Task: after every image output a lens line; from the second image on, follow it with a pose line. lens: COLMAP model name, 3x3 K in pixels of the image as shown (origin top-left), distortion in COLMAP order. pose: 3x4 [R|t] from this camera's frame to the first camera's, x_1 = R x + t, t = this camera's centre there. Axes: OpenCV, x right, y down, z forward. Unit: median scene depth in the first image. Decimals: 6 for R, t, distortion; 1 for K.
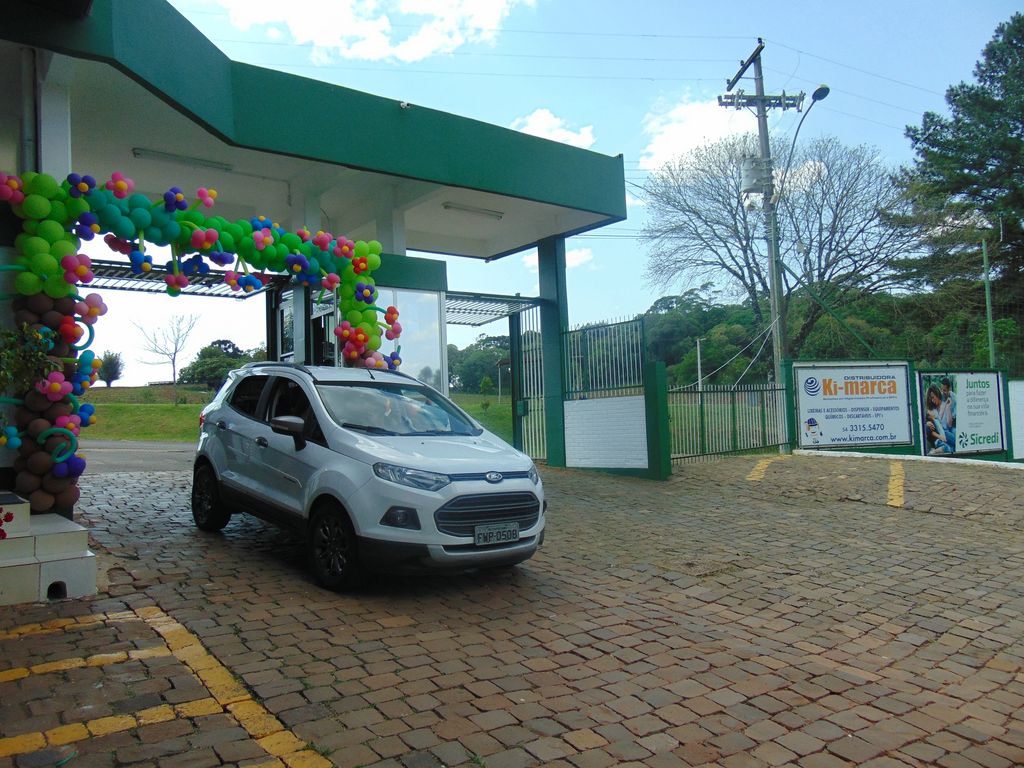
lens RADIAL K [[771.3, 0, 513.2], [0, 771.3, 379.2], [0, 0, 1]] dist [-0.020341, 0.060509]
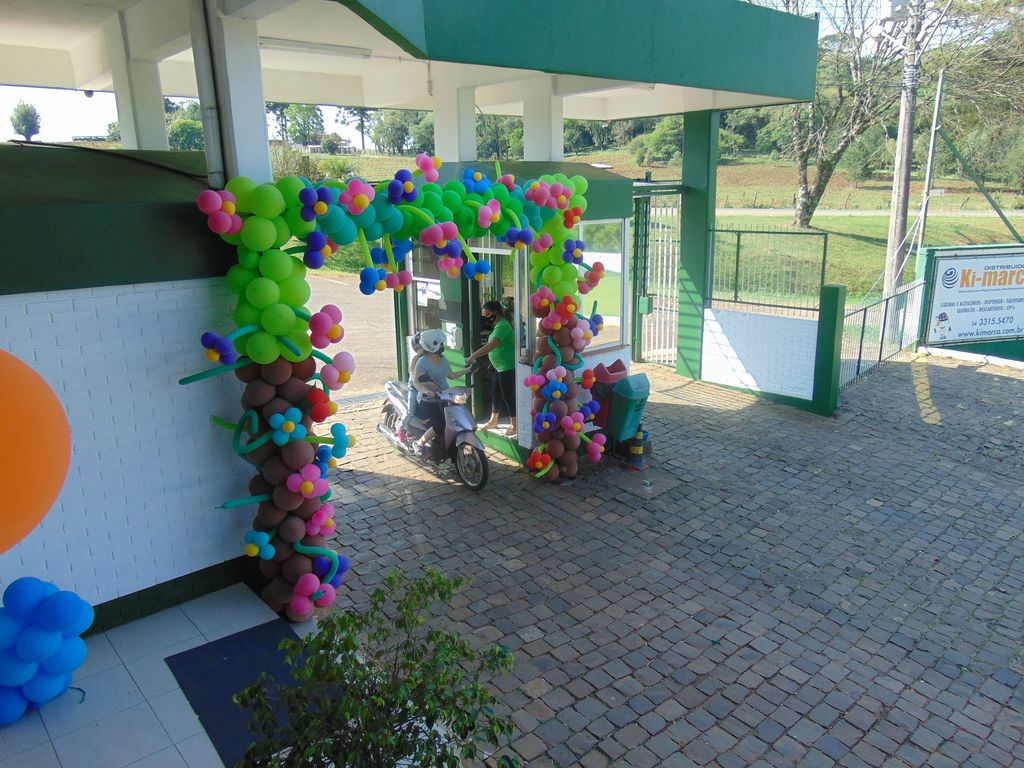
lens RADIAL K [[771.3, 0, 513.5], [0, 771.3, 382.4], [0, 0, 1]] dist [-0.020341, 0.060509]
pose [[0.997827, 0.005207, 0.065681, -0.264883], [-0.024848, 0.953004, 0.301935, -0.191466], [-0.061022, -0.302911, 0.951063, 0.173813]]
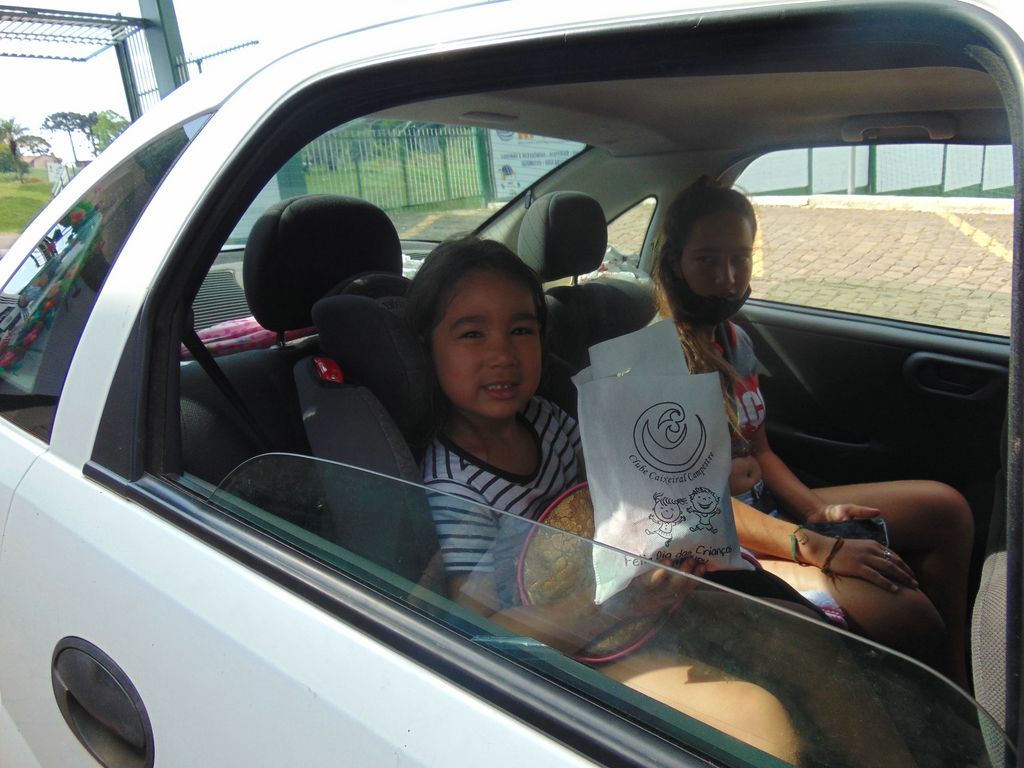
lens RADIAL K [[771.3, 0, 516.1], [0, 771.3, 383.0], [0, 0, 1]] dist [-0.020341, 0.060509]
pose [[0.968347, -0.112962, 0.222584, 0.235467], [0.042358, 0.953169, 0.299459, 0.034285], [-0.245988, -0.280552, 0.927783, 0.113534]]
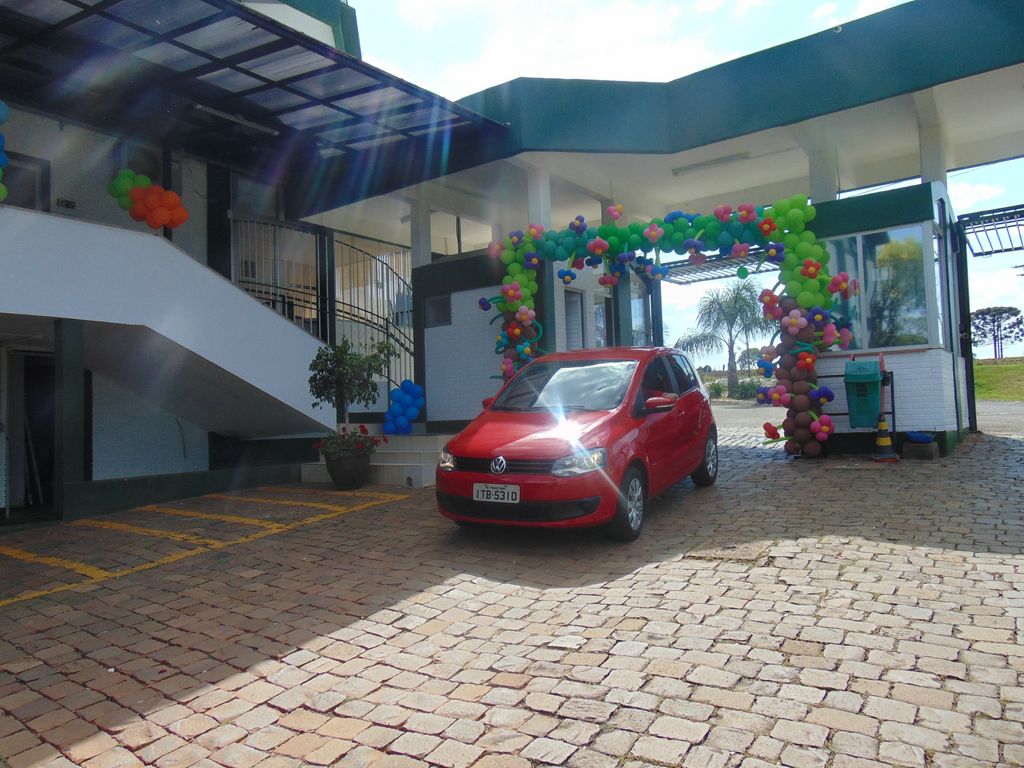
lens RADIAL K [[771.3, 0, 514.0], [0, 771.3, 385.8], [0, 0, 1]] dist [-0.020341, 0.060509]
pose [[0.287179, -0.021525, -0.957635, 0.567835], [0.077654, 0.996980, 0.000878, 0.027748], [0.954724, -0.074616, 0.287983, 0.325243]]
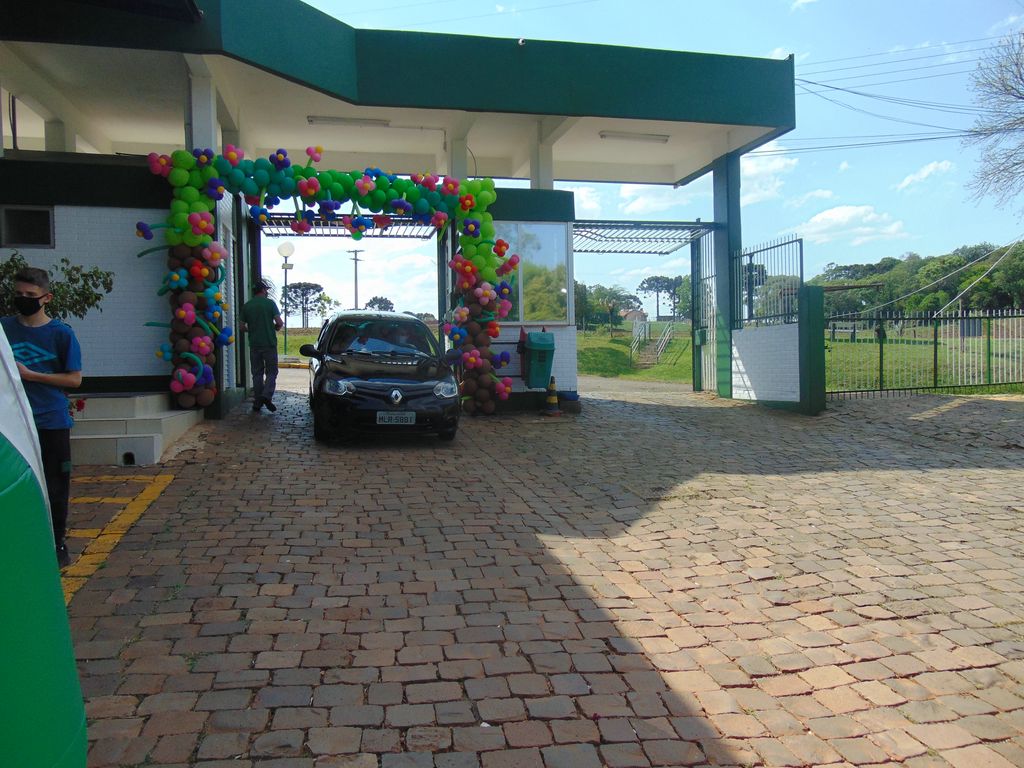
lens RADIAL K [[771.3, 0, 512.8], [0, 771.3, 380.8], [0, 0, 1]] dist [-0.020341, 0.060509]
pose [[0.905251, 0.027401, -0.423992, 0.280712], [0.009193, 0.996421, 0.084023, 0.010200], [0.424777, -0.079959, 0.901760, 0.022795]]
